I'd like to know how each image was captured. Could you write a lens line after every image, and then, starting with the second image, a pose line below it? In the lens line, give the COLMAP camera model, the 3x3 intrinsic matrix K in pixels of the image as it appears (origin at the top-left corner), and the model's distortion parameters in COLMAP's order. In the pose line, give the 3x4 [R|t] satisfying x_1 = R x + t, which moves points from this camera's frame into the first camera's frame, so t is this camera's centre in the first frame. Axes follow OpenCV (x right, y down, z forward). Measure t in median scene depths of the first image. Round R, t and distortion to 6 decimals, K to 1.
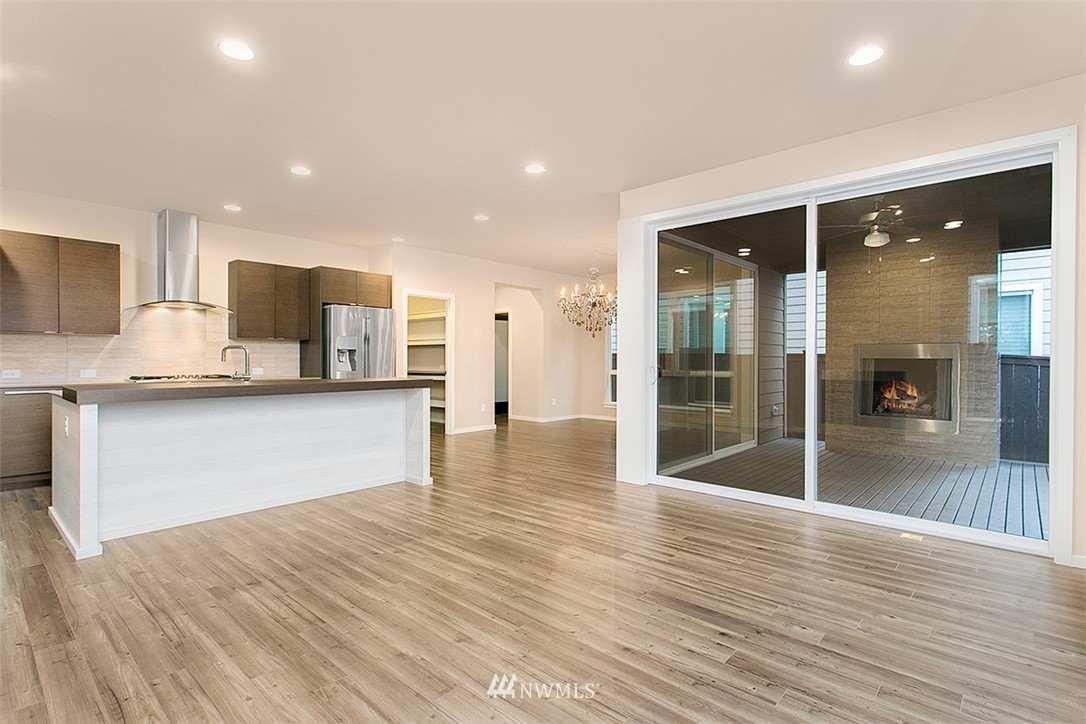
lens RADIAL K [[526.1, 0, 543.0], [0, 526.1, 362.0], [0, 0, 1]] dist [0.000669, 0.000330]
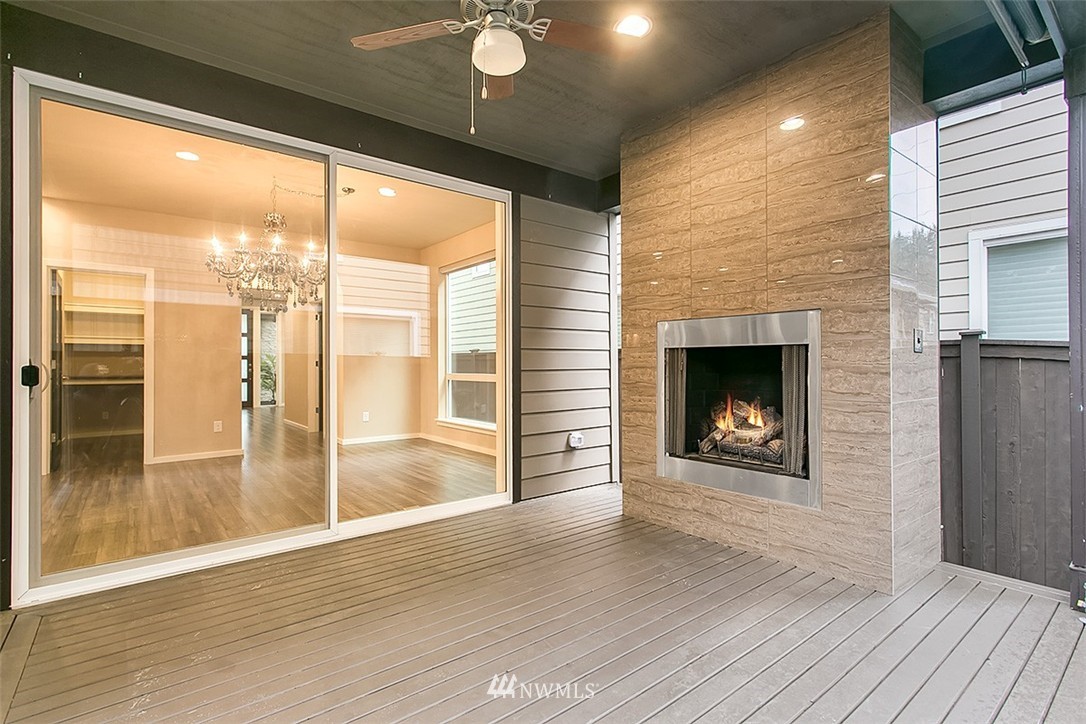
lens RADIAL K [[526.1, 0, 543.0], [0, 526.1, 362.0], [0, 0, 1]] dist [0.000669, 0.000330]
pose [[0.987175, -0.007620, -0.159457, 0.588732], [0.006340, 0.999943, -0.008533, 0.010885], [0.159513, 0.007412, 0.987168, 0.478649]]
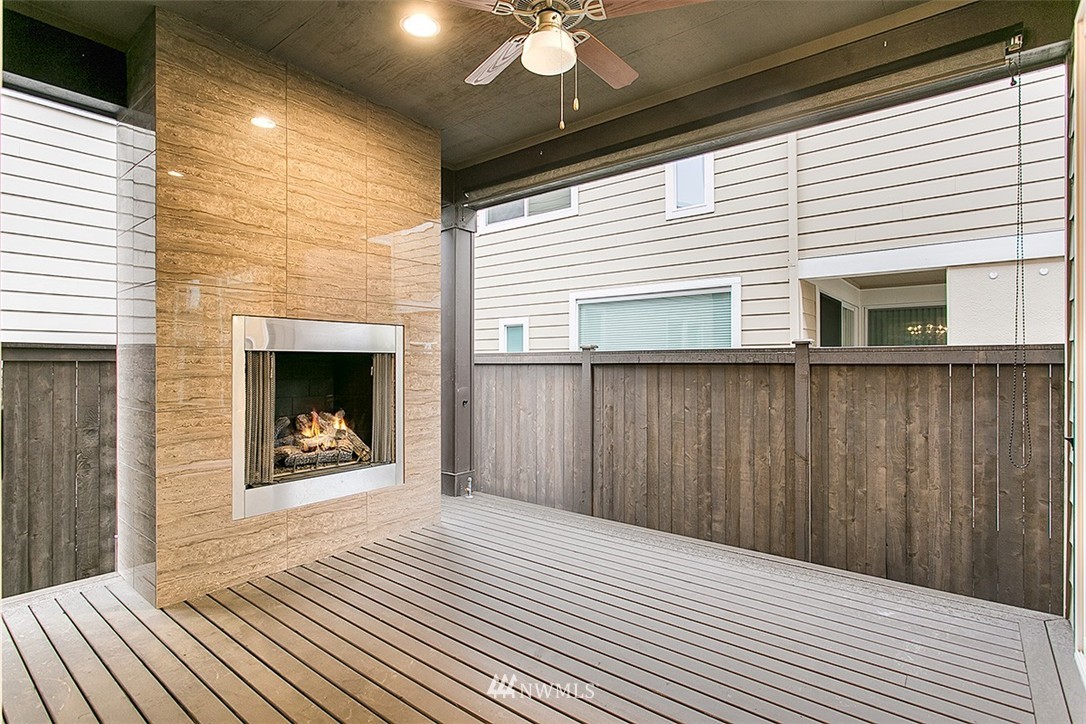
lens RADIAL K [[526.1, 0, 543.0], [0, 526.1, 362.0], [0, 0, 1]] dist [0.000669, 0.000330]
pose [[-0.063391, -0.003570, 0.997982, 0.188701], [0.007407, 0.999964, 0.004047, 0.001961], [-0.997961, 0.007648, -0.063362, 0.829247]]
